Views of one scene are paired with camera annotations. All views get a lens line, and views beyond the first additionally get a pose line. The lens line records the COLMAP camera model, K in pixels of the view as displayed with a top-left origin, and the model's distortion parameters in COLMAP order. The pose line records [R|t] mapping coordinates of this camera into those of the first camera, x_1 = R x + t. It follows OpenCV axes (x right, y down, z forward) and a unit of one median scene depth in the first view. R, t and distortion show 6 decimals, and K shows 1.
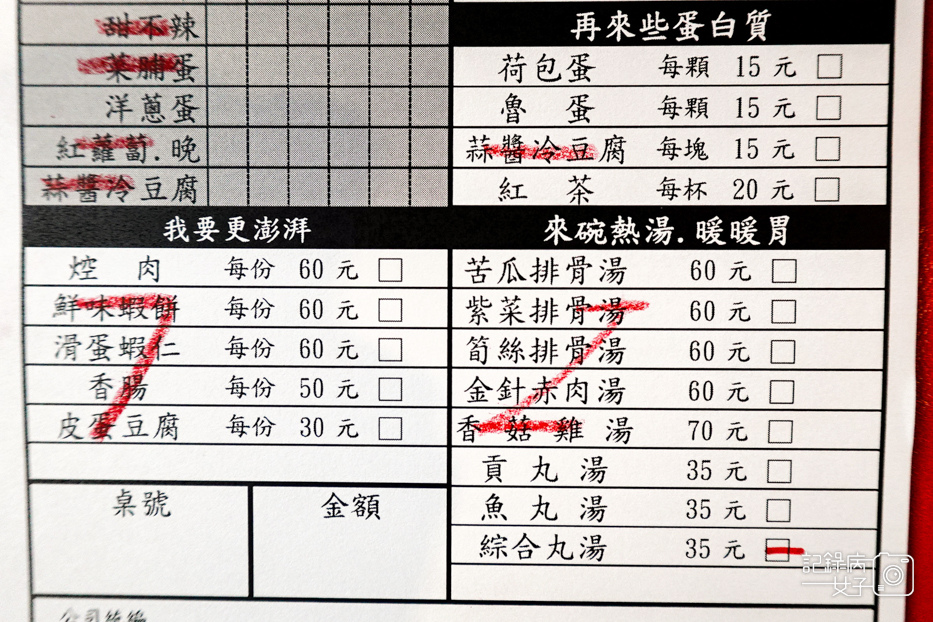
lens RADIAL K [[507.8, 0, 466.5], [0, 507.8, 319.2], [0, 0, 1]] dist [-0.001732, -0.001097]
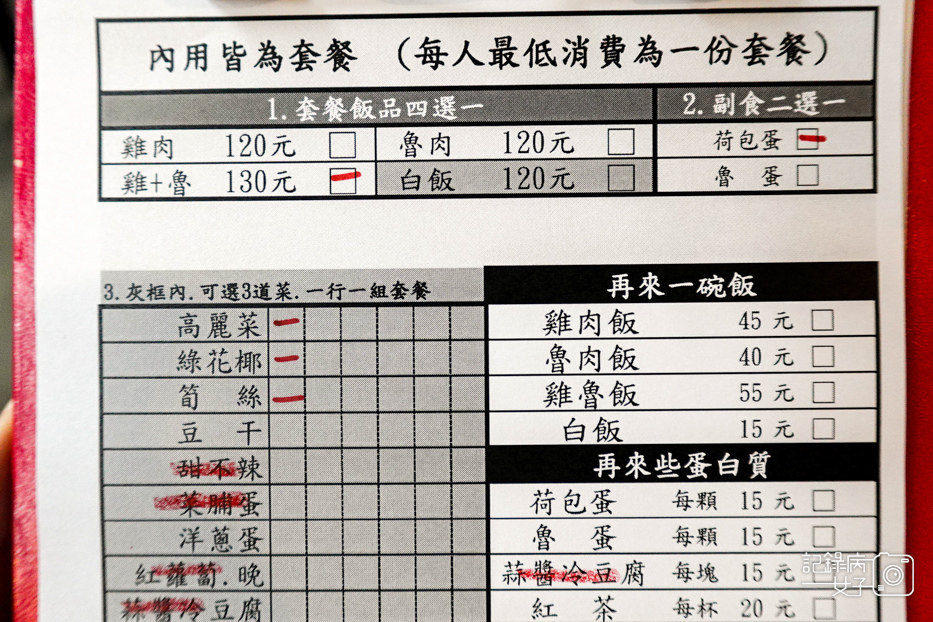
lens RADIAL K [[507.8, 0, 461.0], [0, 507.8, 314.2], [0, 0, 1]] dist [-0.001732, -0.001097]
pose [[0.999916, -0.012390, 0.003884, -0.088048], [0.012488, 0.999572, -0.026439, -0.873550], [-0.003554, 0.026485, 0.999643, -0.133506]]
